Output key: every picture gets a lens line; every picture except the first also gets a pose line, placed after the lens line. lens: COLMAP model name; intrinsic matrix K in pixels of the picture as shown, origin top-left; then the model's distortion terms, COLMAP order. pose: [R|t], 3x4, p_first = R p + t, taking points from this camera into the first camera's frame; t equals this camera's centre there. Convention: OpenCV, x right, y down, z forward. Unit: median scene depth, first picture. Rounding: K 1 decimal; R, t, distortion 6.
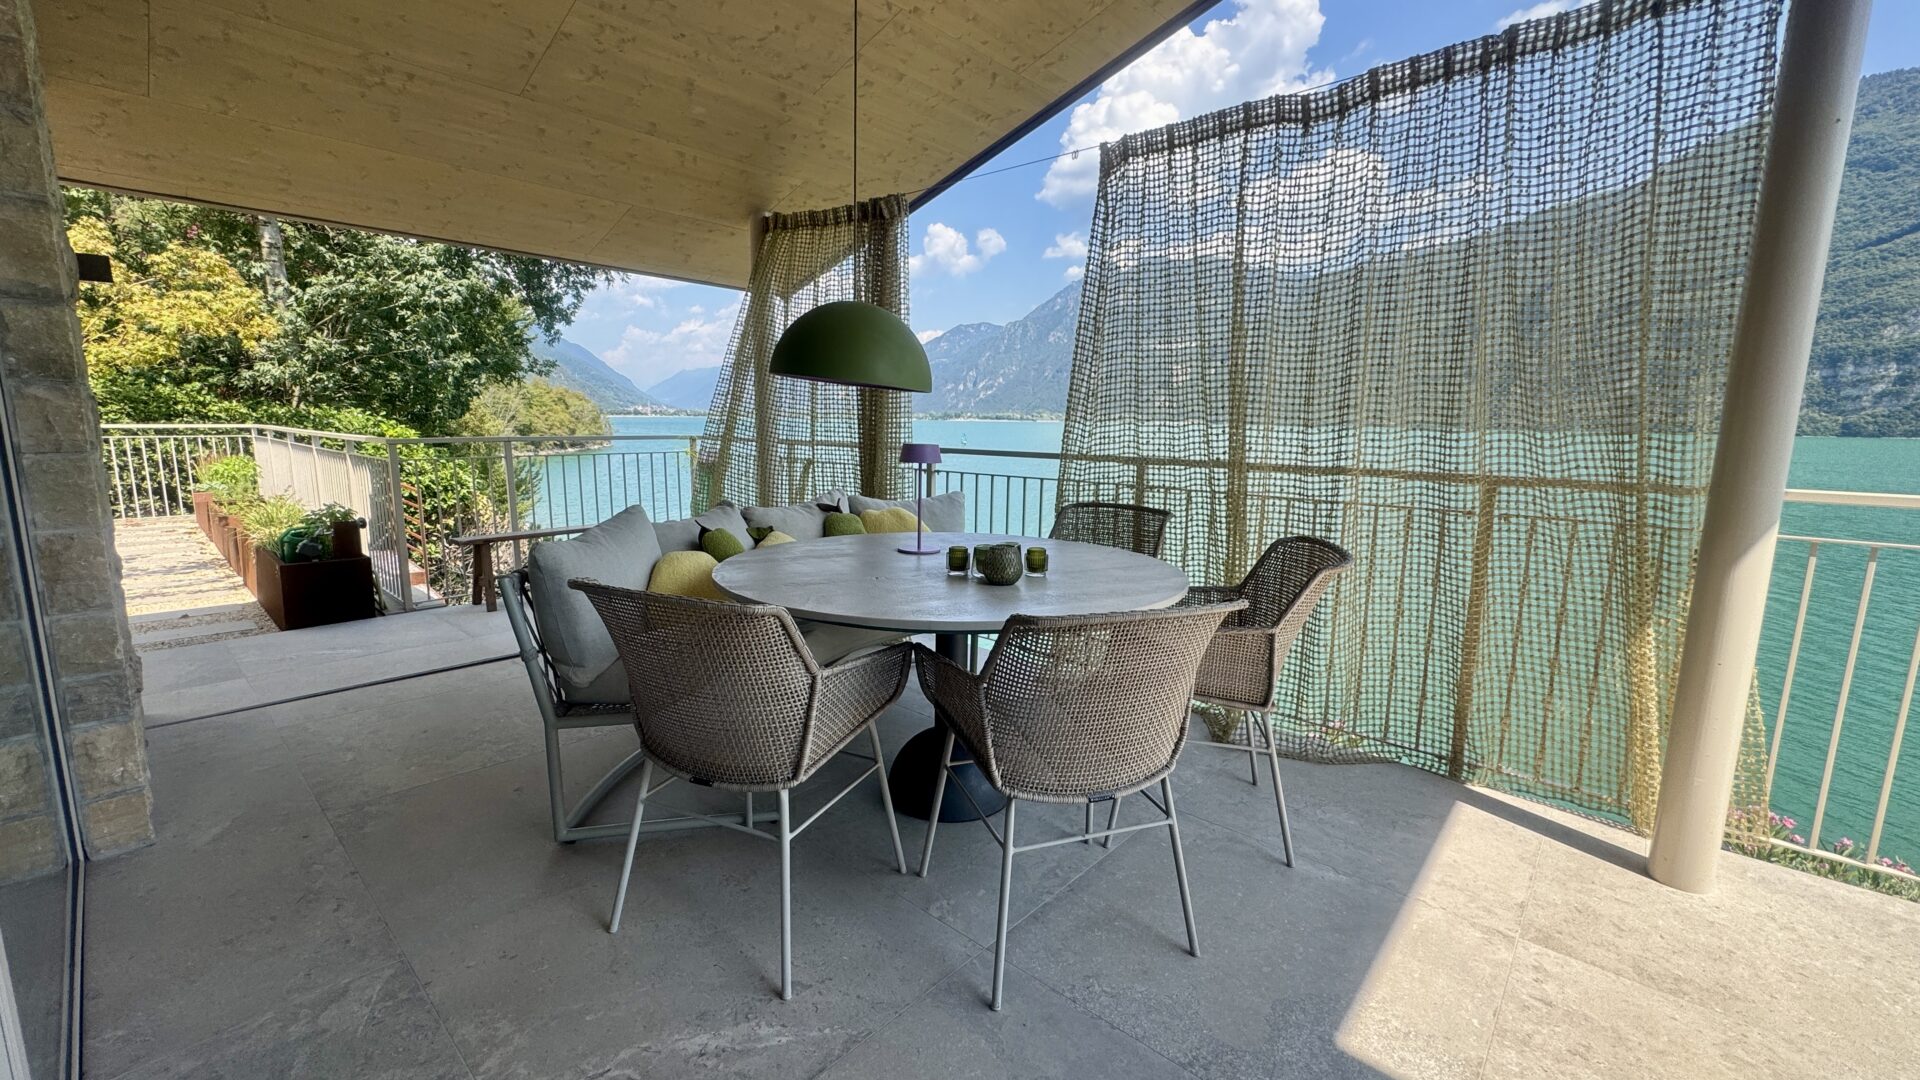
lens RADIAL K [[764.9, 0, 960.0], [0, 764.9, 540.0], [0, 0, 1]] dist [-0.001383, -0.000419]
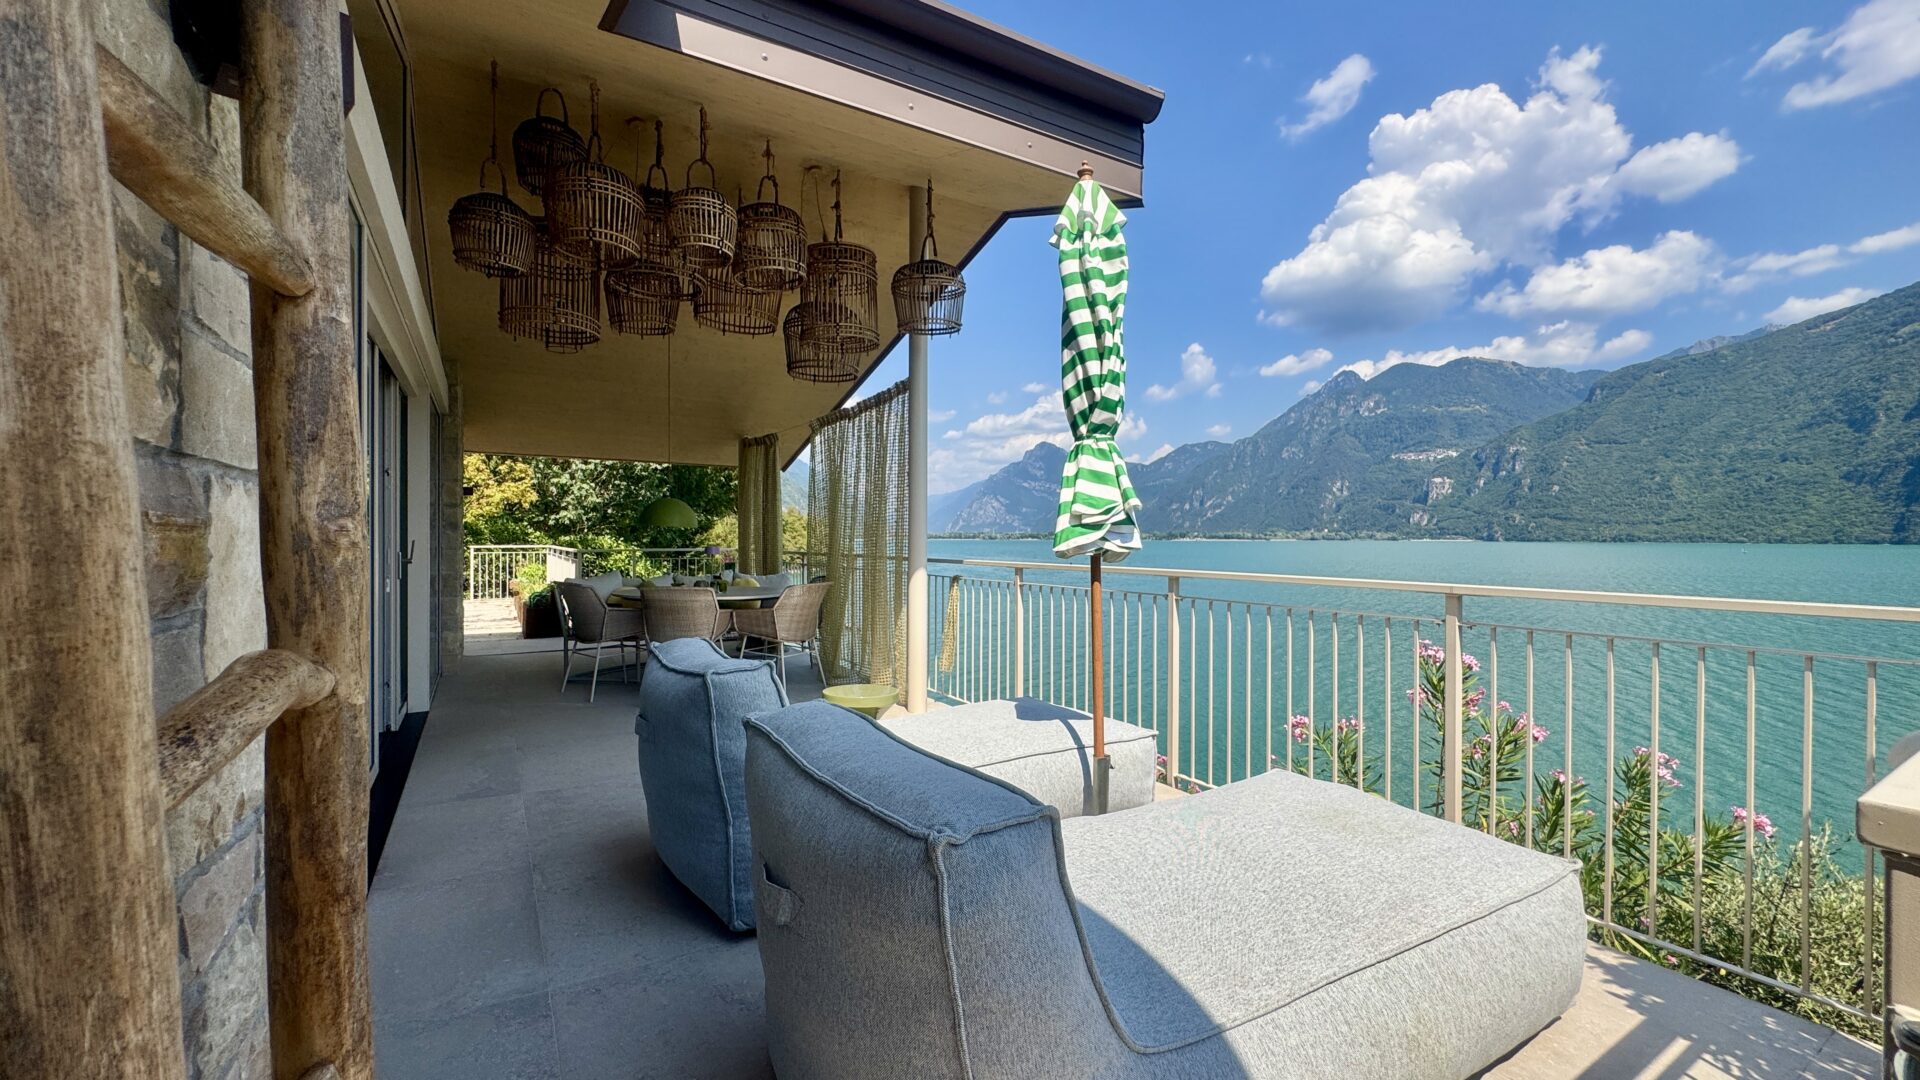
lens RADIAL K [[771.2, 0, 969.6], [0, 771.2, 541.3], [0, 0, 1]] dist [-0.002113, -0.000047]
pose [[0.960602, -0.010470, -0.277732, 0.395409], [-0.032532, 0.988185, -0.149774, 0.057555], [0.276019, 0.152909, 0.948911, -0.320384]]
